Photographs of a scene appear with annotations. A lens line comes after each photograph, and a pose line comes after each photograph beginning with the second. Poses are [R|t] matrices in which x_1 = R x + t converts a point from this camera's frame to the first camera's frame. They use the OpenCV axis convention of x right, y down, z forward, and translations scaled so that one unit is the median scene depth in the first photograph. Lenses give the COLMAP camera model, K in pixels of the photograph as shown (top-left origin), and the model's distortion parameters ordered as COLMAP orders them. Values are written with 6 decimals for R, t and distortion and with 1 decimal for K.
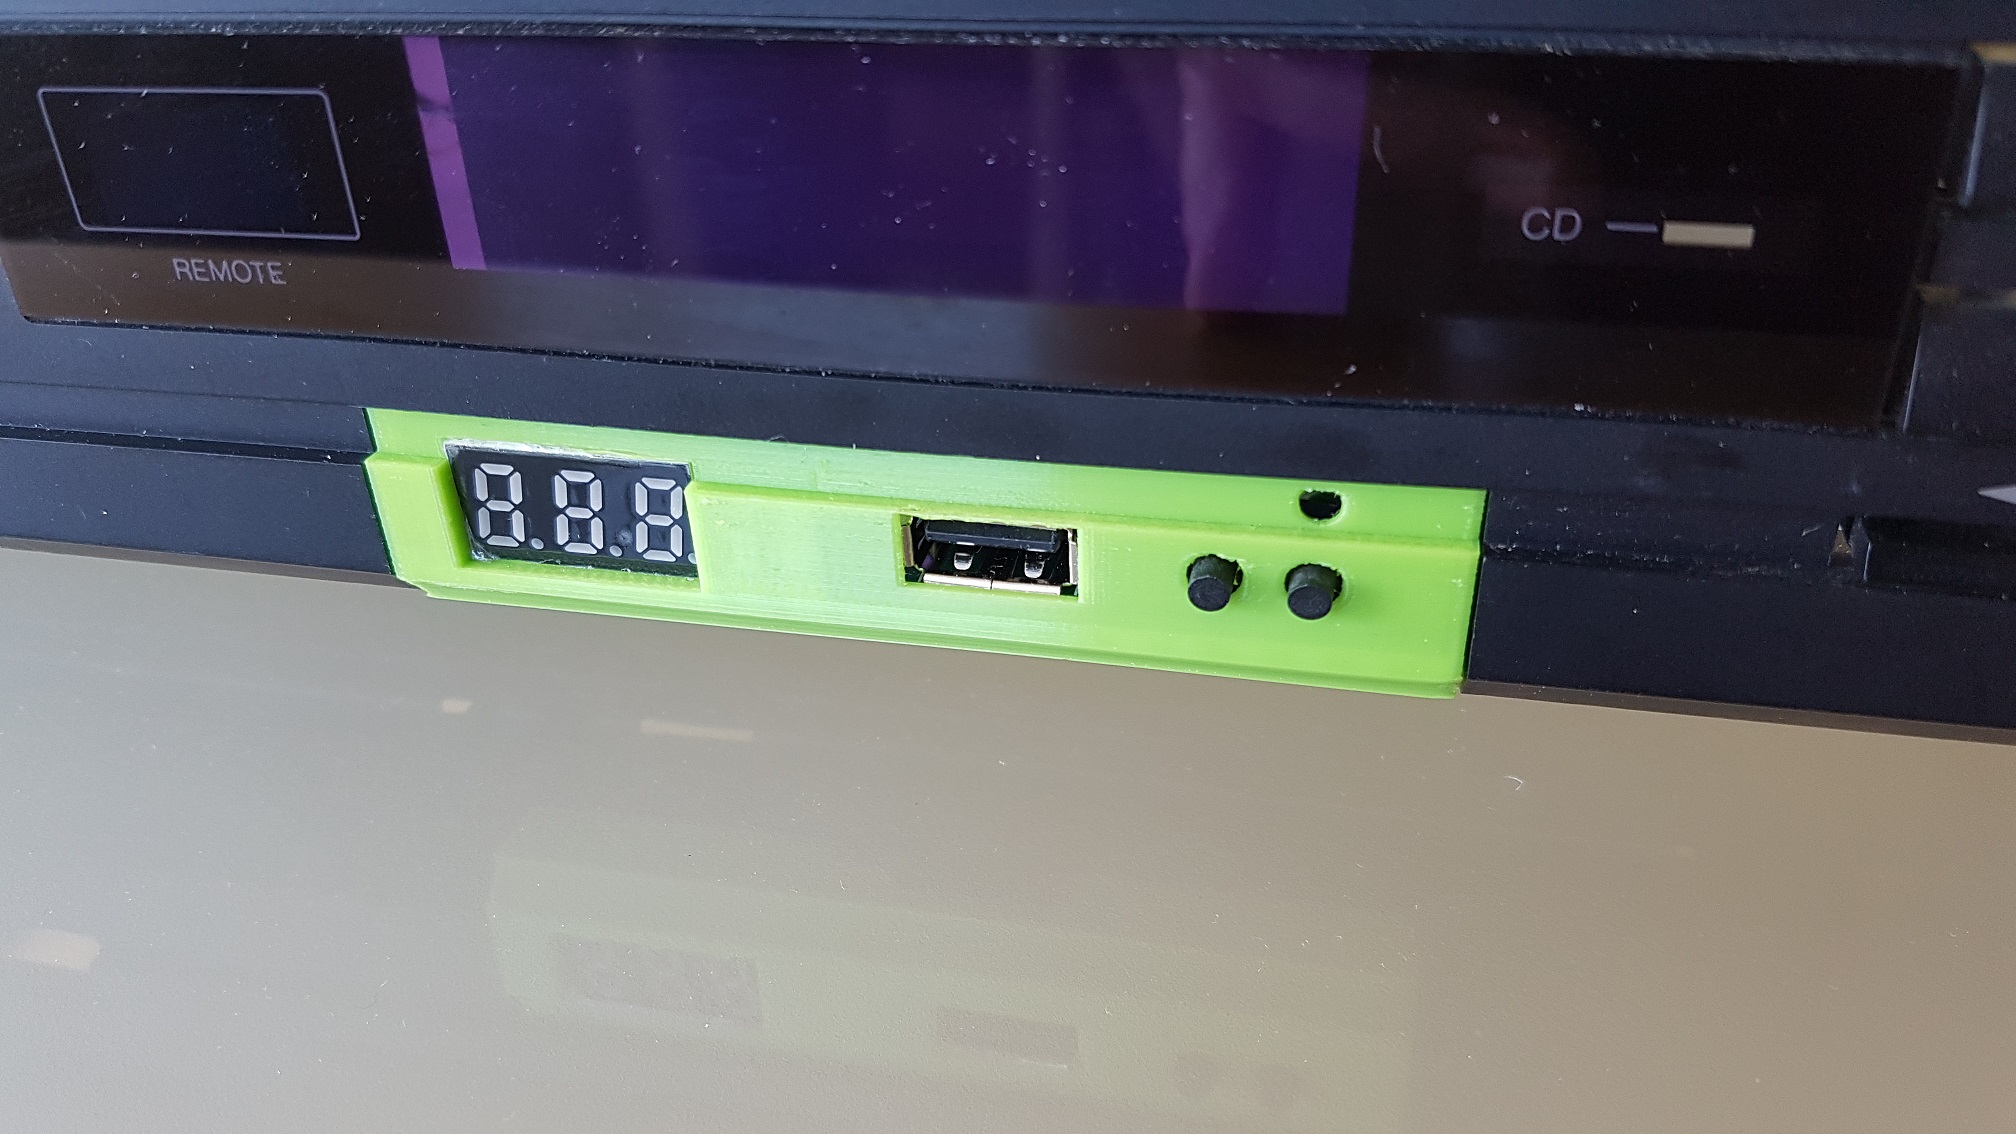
lens RADIAL K [[1661.5, 0, 999.1], [0, 1661.5, 579.5], [0, 0, 1]] dist [0.062076, -0.176933]
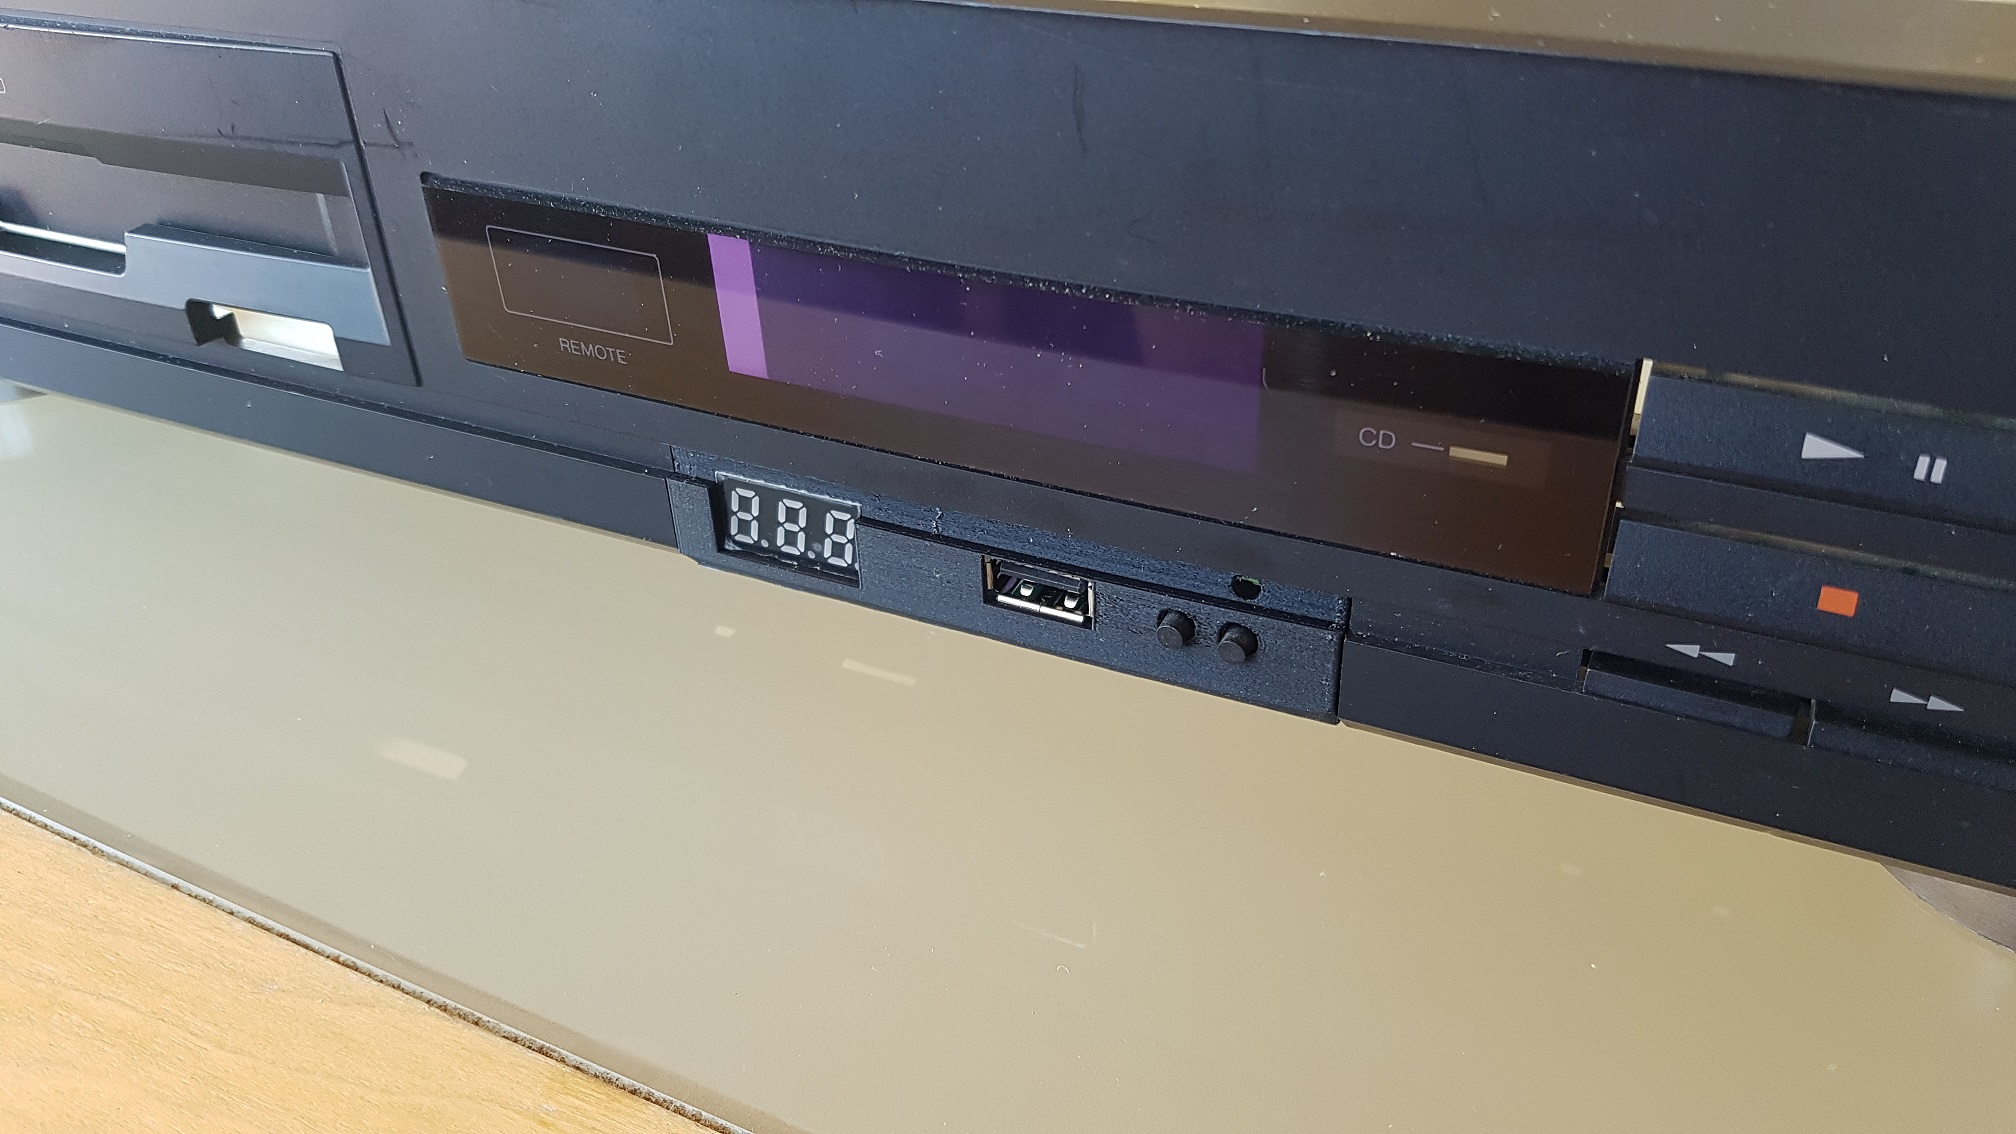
lens RADIAL K [[1661.5, 0, 1023.3], [0, 1661.5, 571.0], [0, 0, 1]] dist [0.062076, -0.176933]
pose [[0.975813, 0.125837, -0.178756, 0.263763], [-0.120340, 0.991873, 0.041313, -0.099881], [0.182501, -0.018802, 0.983026, -0.520750]]
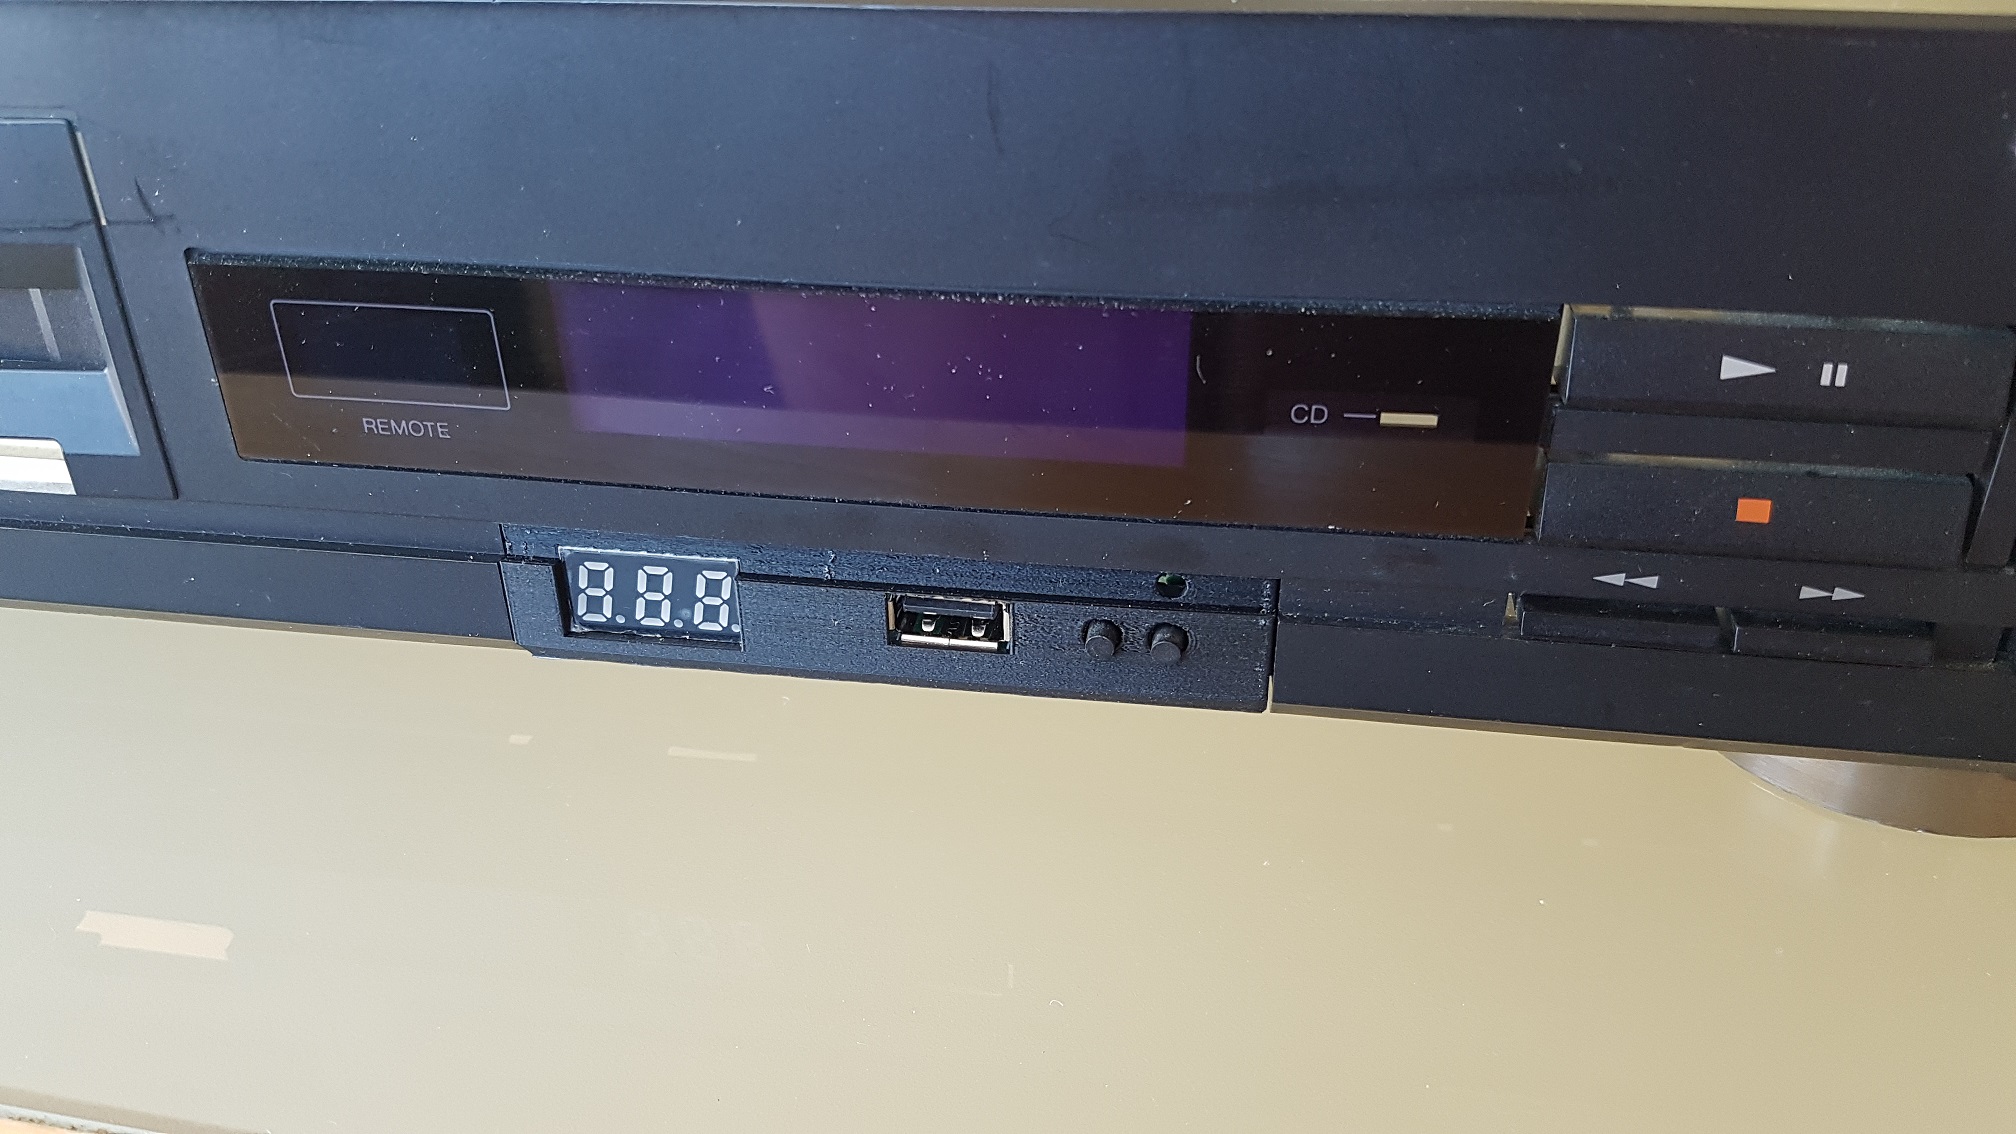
lens RADIAL K [[1661.5, 0, 1015.1], [0, 1661.5, 575.9], [0, 0, 1]] dist [0.062076, -0.176933]
pose [[0.997446, -0.010799, 0.070606, -0.053495], [0.012446, 0.999660, -0.022923, -0.023108], [-0.070335, 0.023744, 0.997241, -0.484189]]
